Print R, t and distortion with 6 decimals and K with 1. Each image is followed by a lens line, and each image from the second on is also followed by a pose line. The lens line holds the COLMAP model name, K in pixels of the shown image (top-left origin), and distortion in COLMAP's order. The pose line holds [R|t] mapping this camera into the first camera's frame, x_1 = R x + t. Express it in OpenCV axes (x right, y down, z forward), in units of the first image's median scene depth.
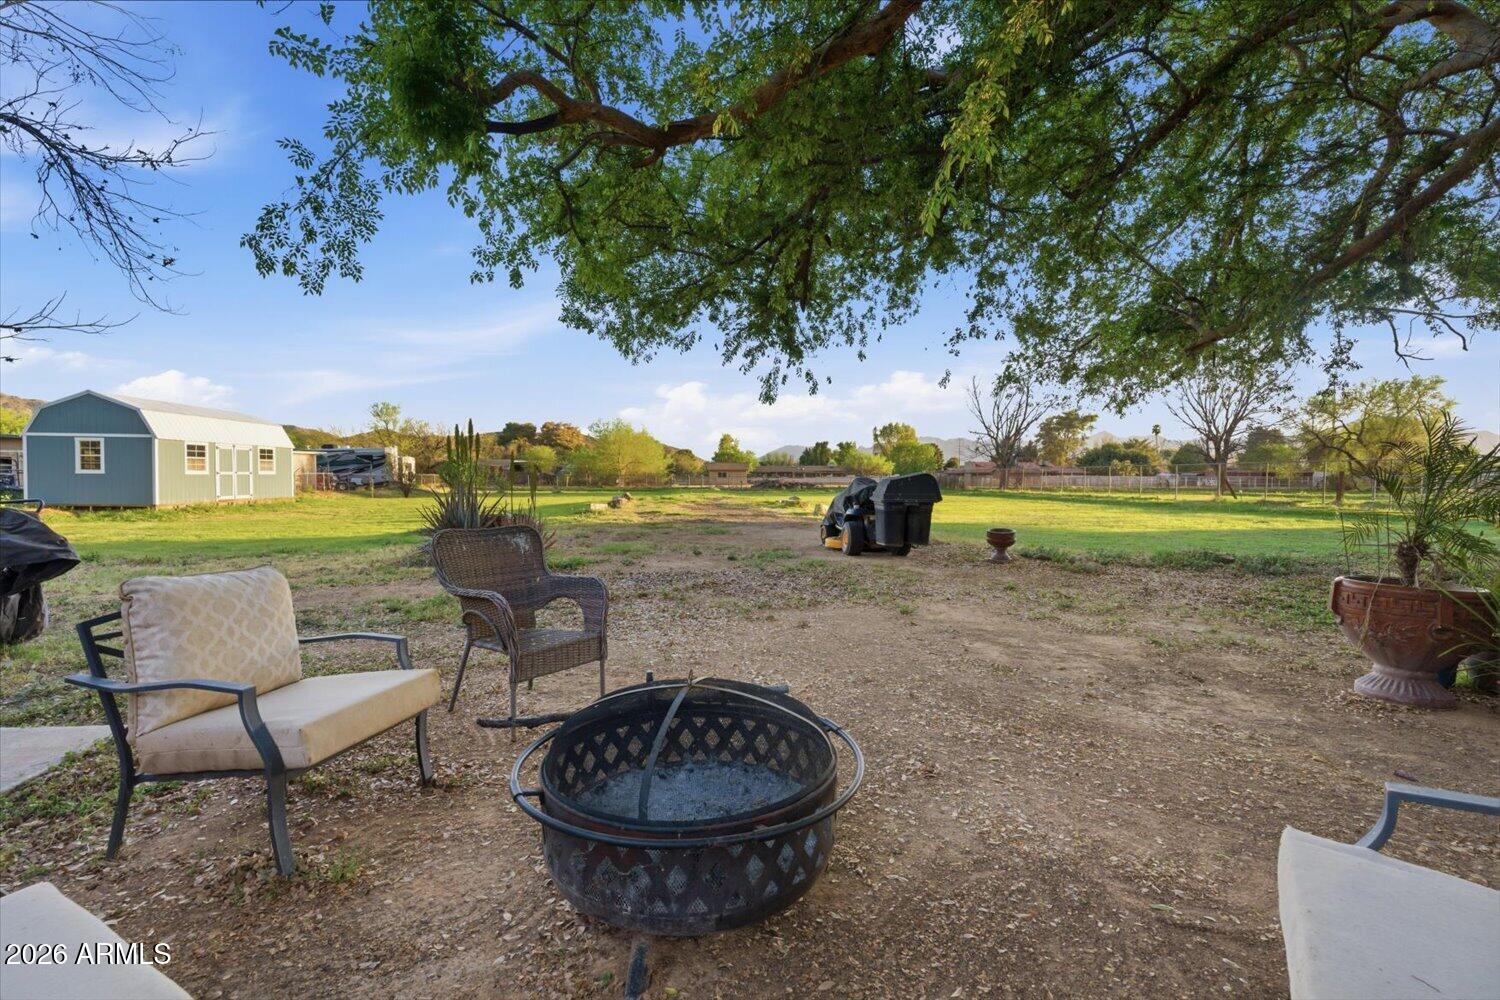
lens RADIAL K [[678.2, 0, 750.4], [0, 678.2, 489.7], [0, 0, 1]] dist [-0.000906, 0.000183]
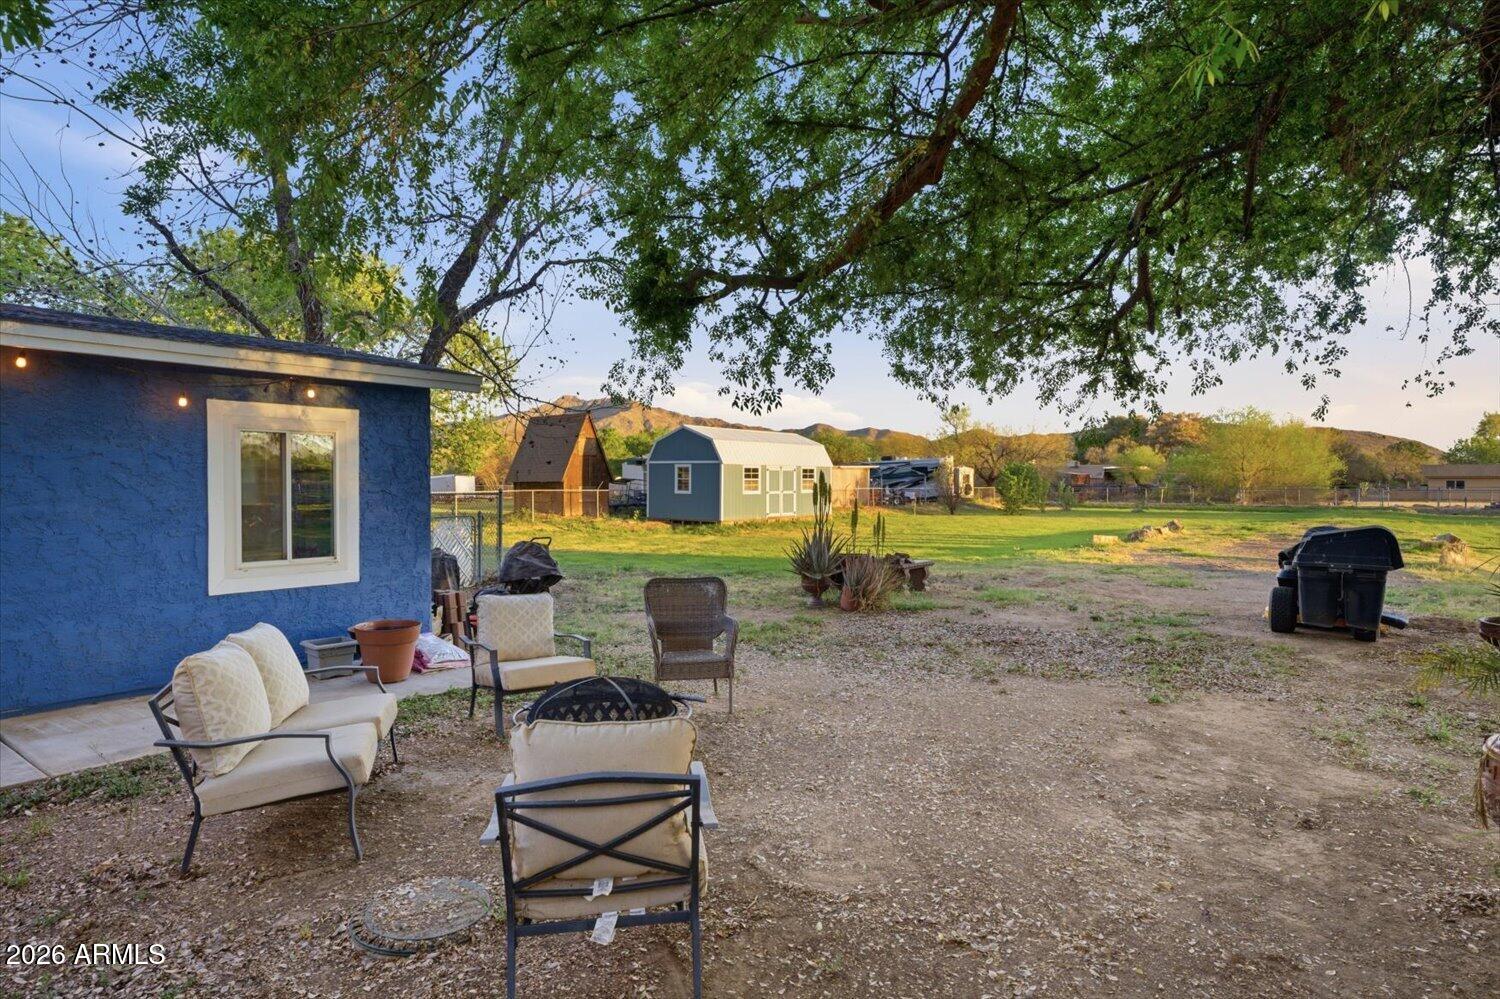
lens RADIAL K [[866.9, 0, 743.9], [0, 866.9, 497.6], [0, 0, 1]] dist [0.005953, 0.000707]
pose [[0.722308, 0.009981, -0.691500, 0.160563], [-0.011468, 0.999931, 0.002454, -0.019848], [0.691477, 0.006158, 0.722373, -0.040845]]
